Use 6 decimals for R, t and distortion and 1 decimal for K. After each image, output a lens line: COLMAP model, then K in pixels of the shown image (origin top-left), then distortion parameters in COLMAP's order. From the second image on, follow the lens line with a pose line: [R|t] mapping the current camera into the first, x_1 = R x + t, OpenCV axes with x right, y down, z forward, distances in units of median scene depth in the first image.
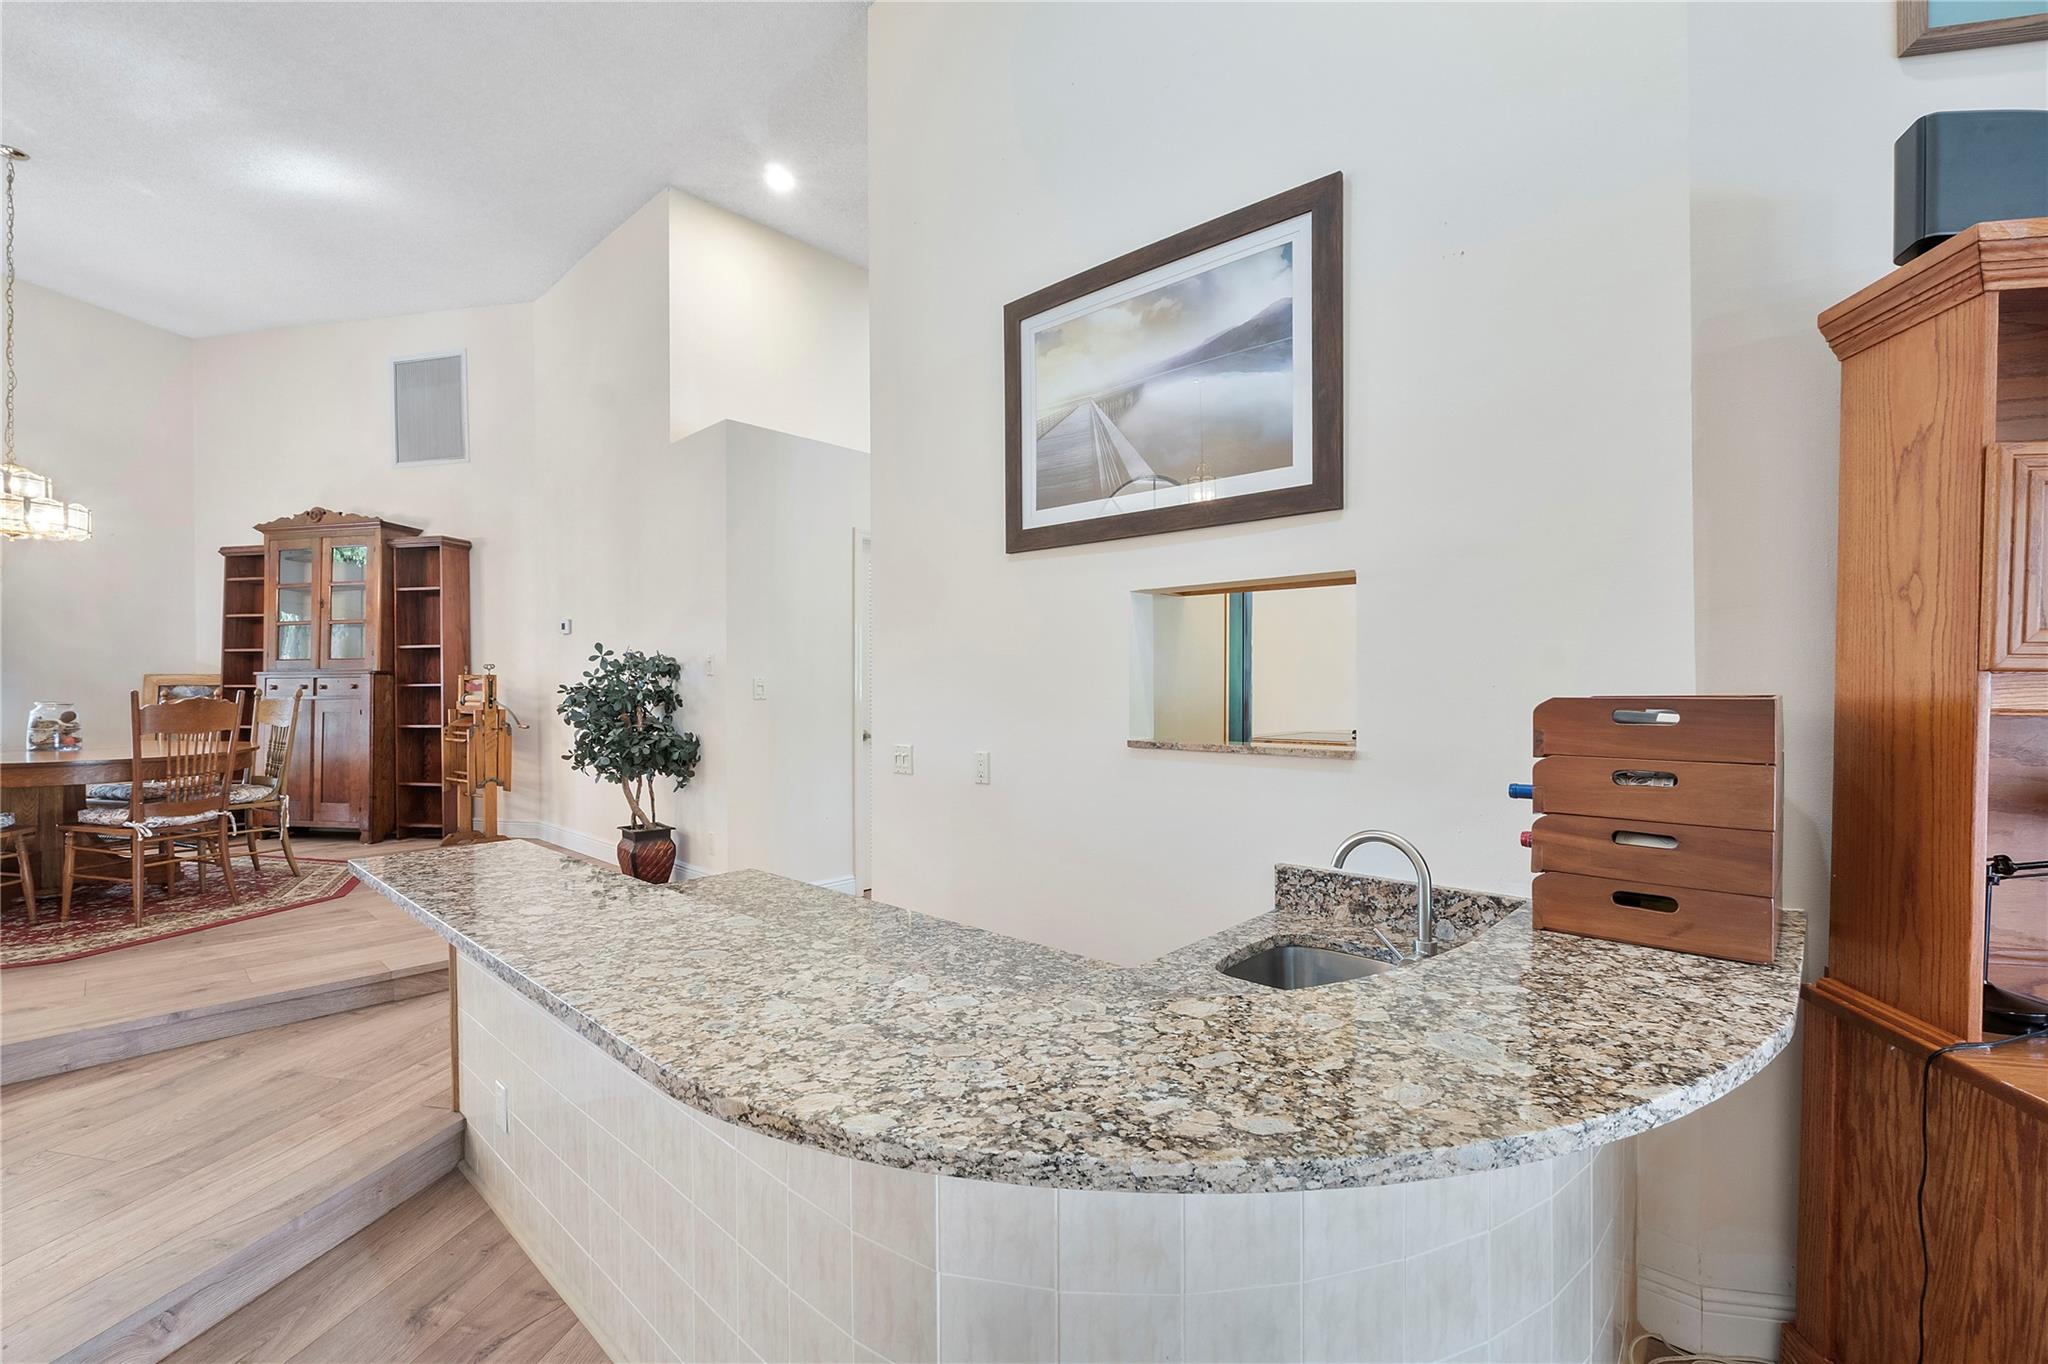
lens RADIAL K [[867.6, 0, 1024.8], [0, 867.6, 691.8], [0, 0, 1]] dist [-0.007752, 0.000030]
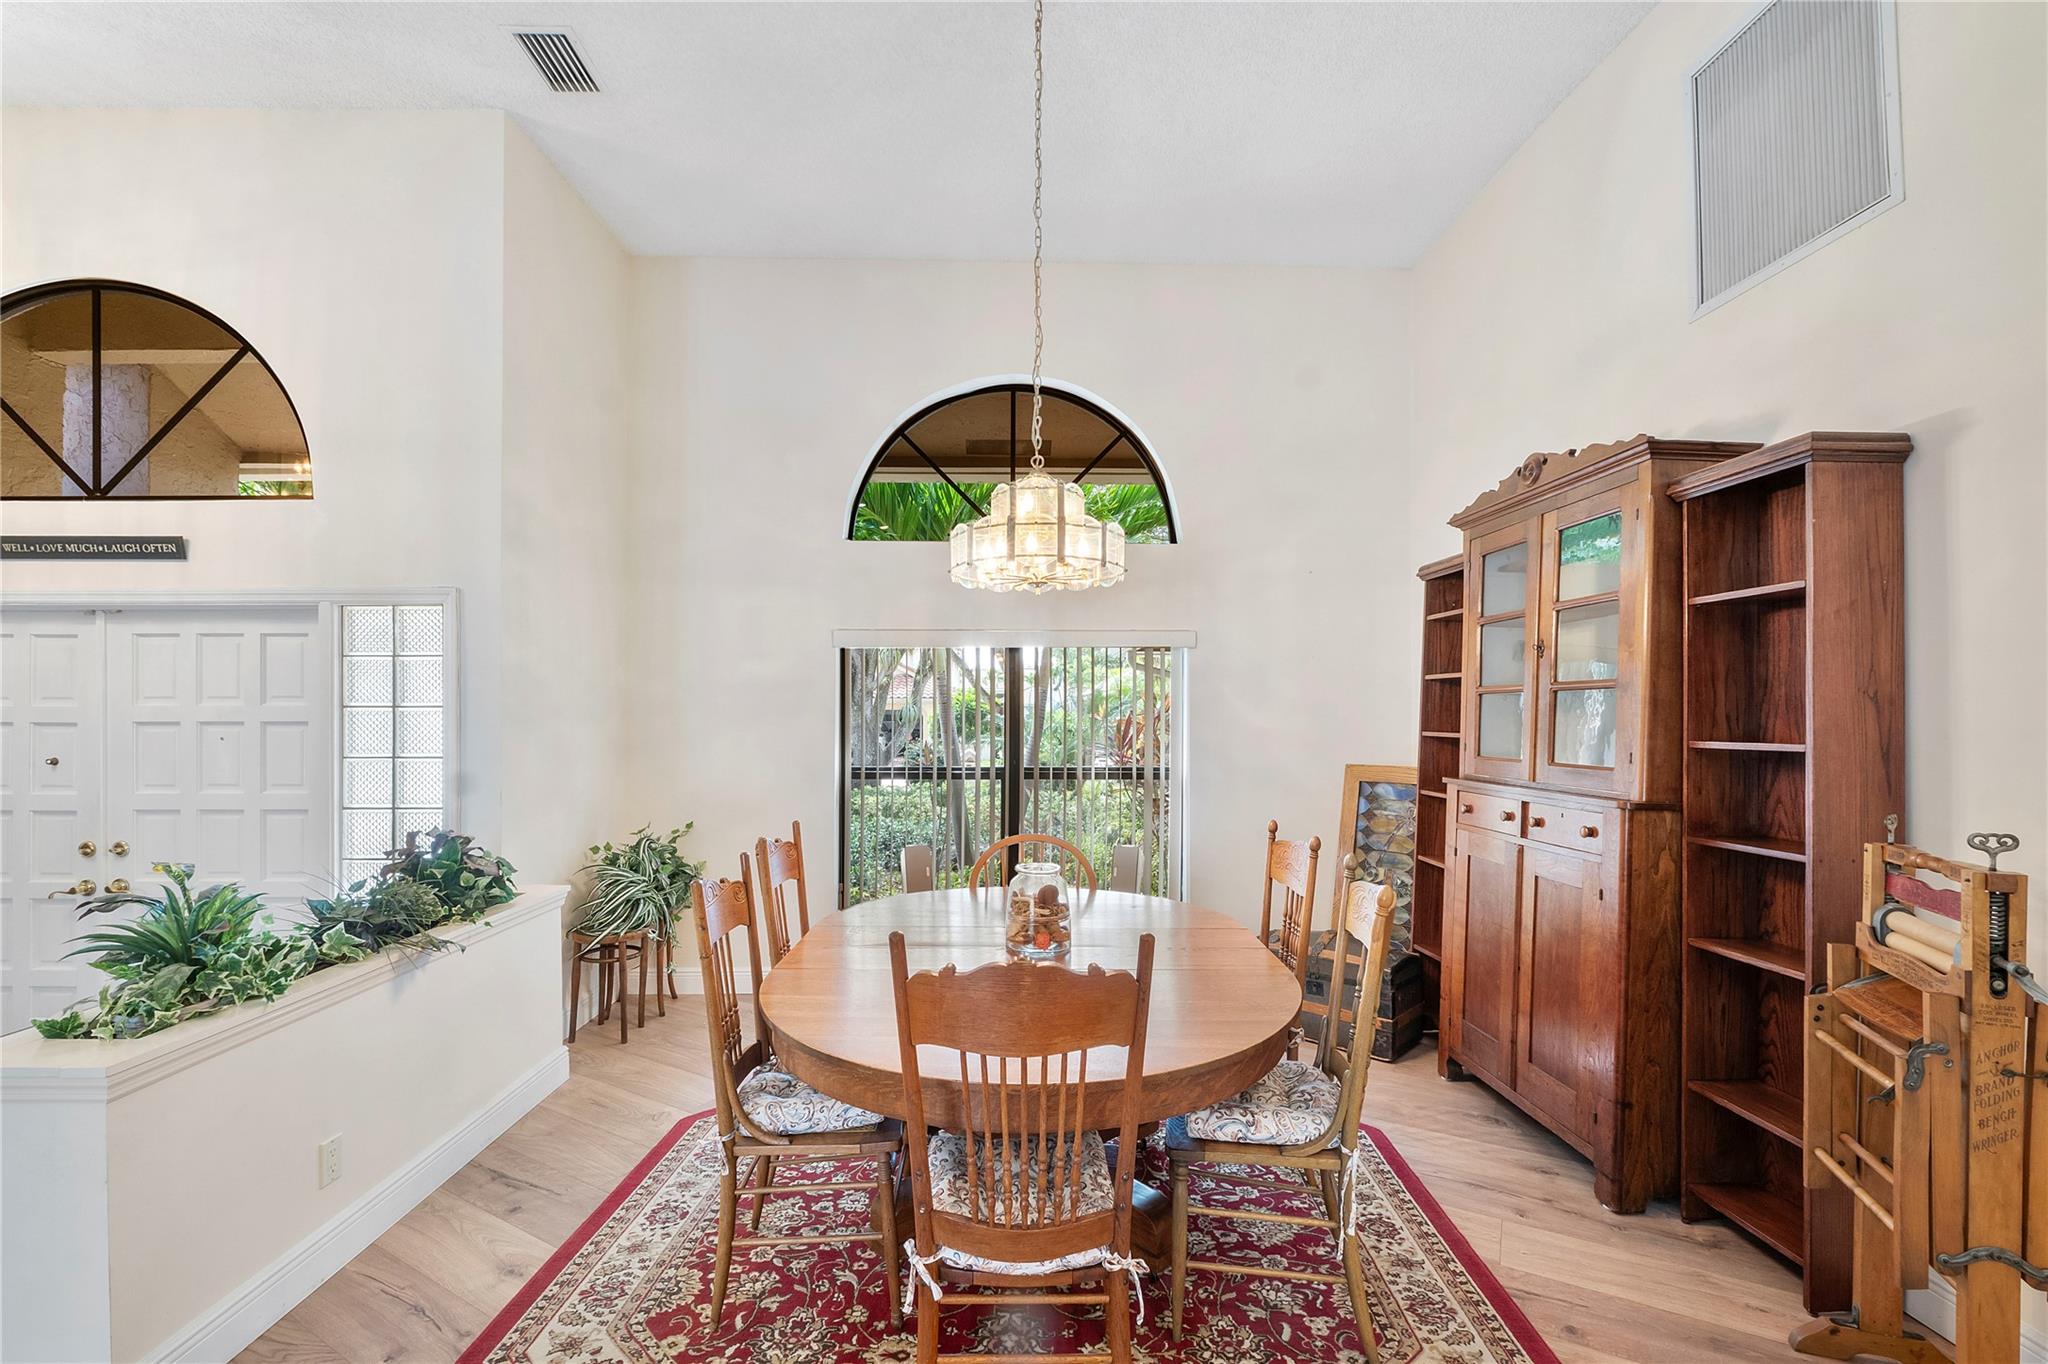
lens RADIAL K [[867.7, 0, 1021.6], [0, 867.7, 709.2], [0, 0, 1]] dist [-0.004785, -0.000158]
pose [[0.214505, 0.002445, -0.976720, -0.416185], [-0.008297, 0.999965, 0.000681, -0.069196], [0.976688, 0.007958, 0.214518, 0.636175]]
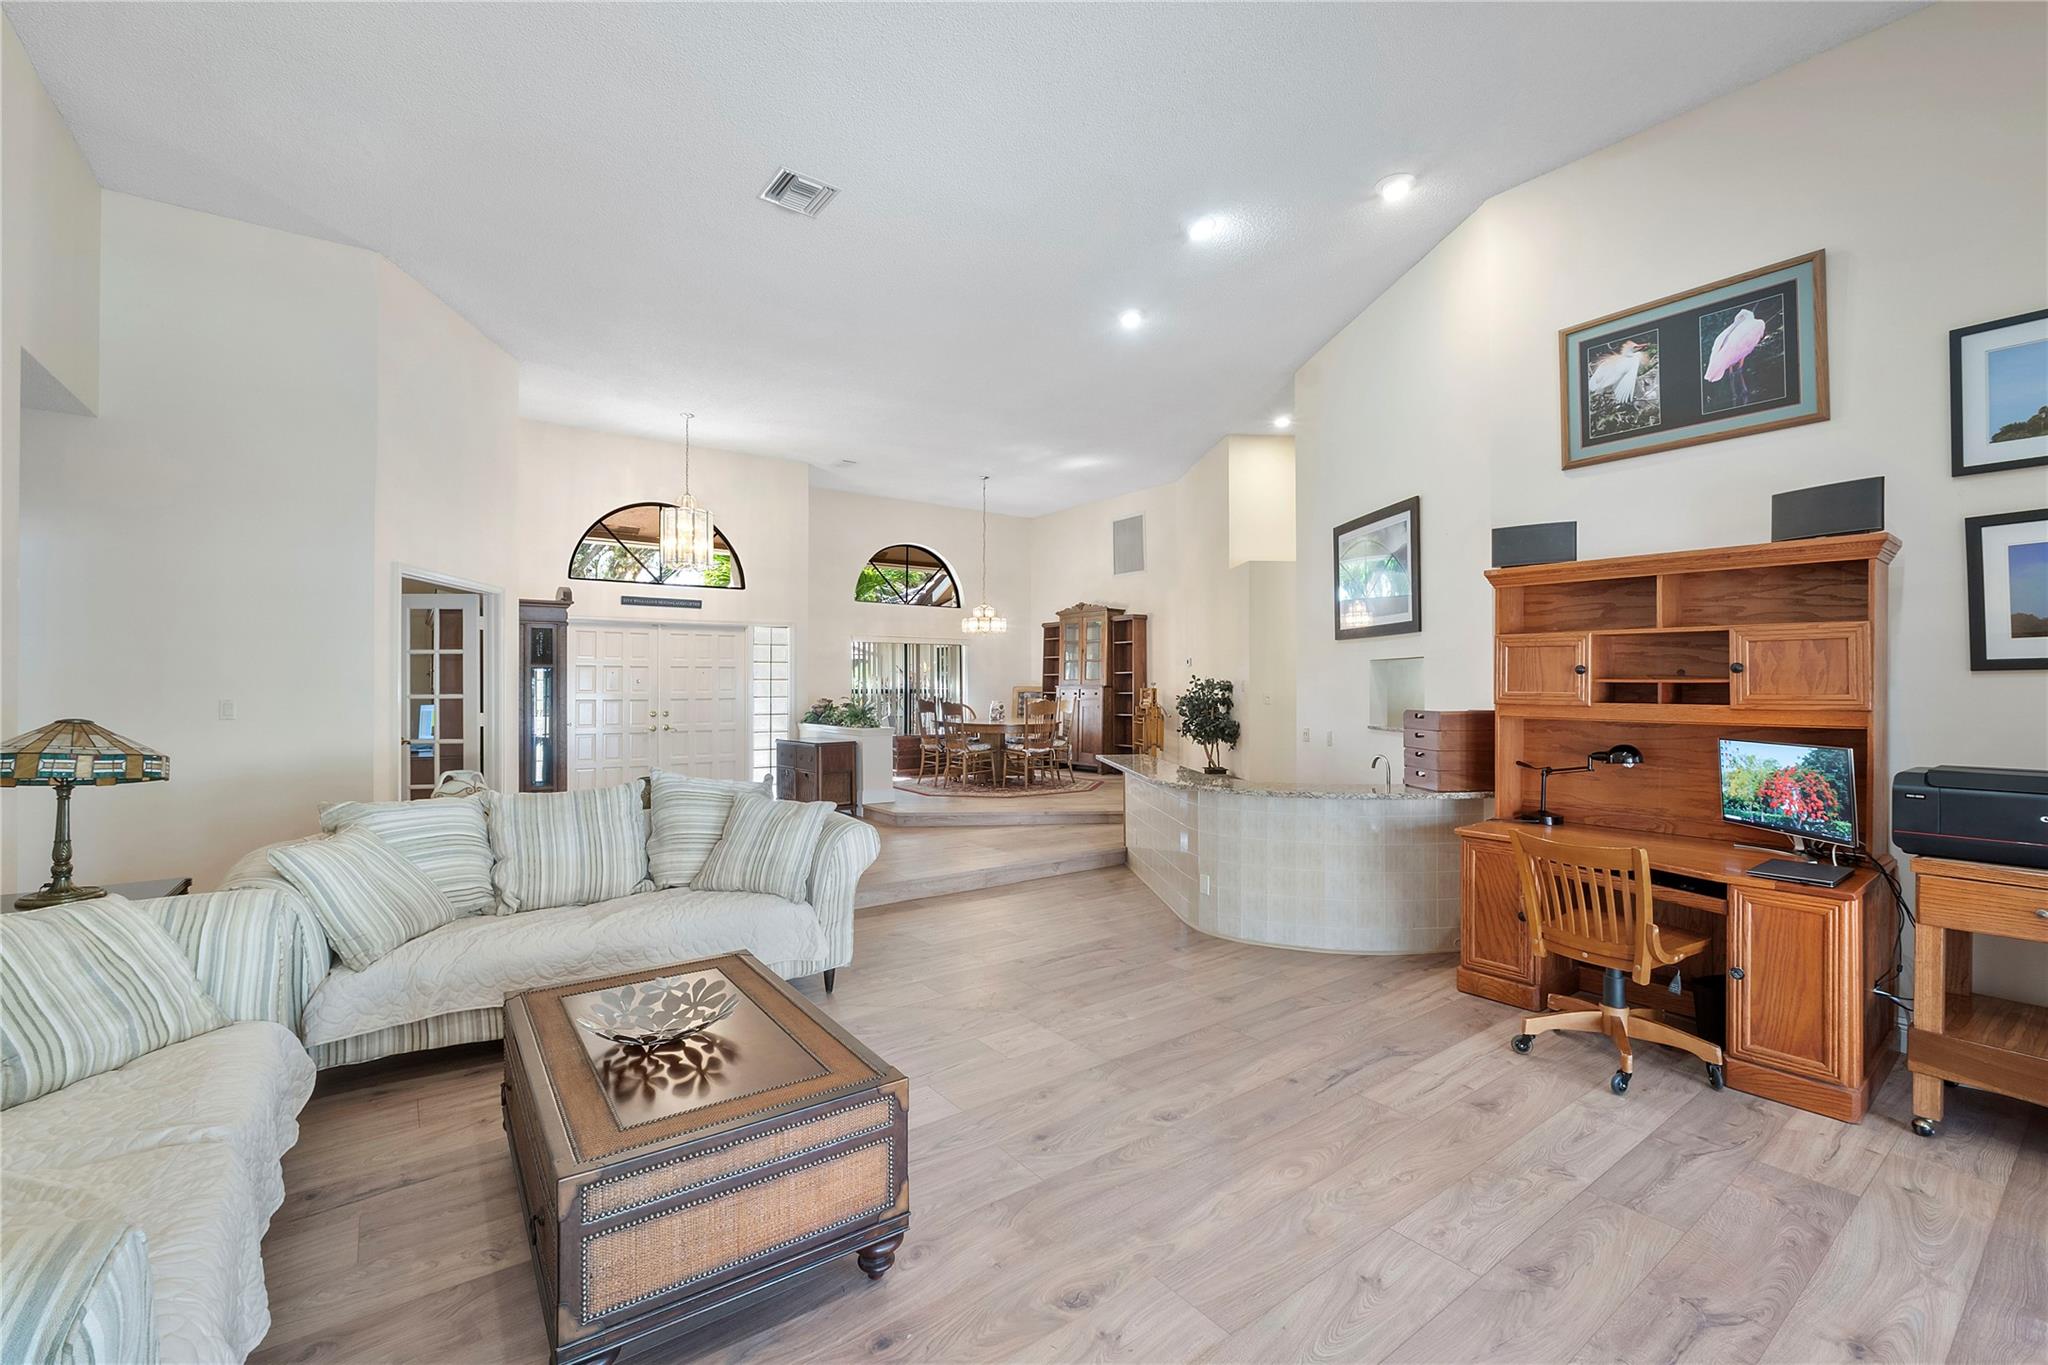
lens RADIAL K [[879.7, 0, 1024.0], [0, 879.7, 682.5], [0, 0, 1]] dist [-0.002073, -0.000206]
pose [[0.739735, -0.001399, -0.672896, 0.452720], [-0.004739, 0.999962, -0.007288, -0.016589], [0.672881, 0.008580, 0.739701, -0.594846]]
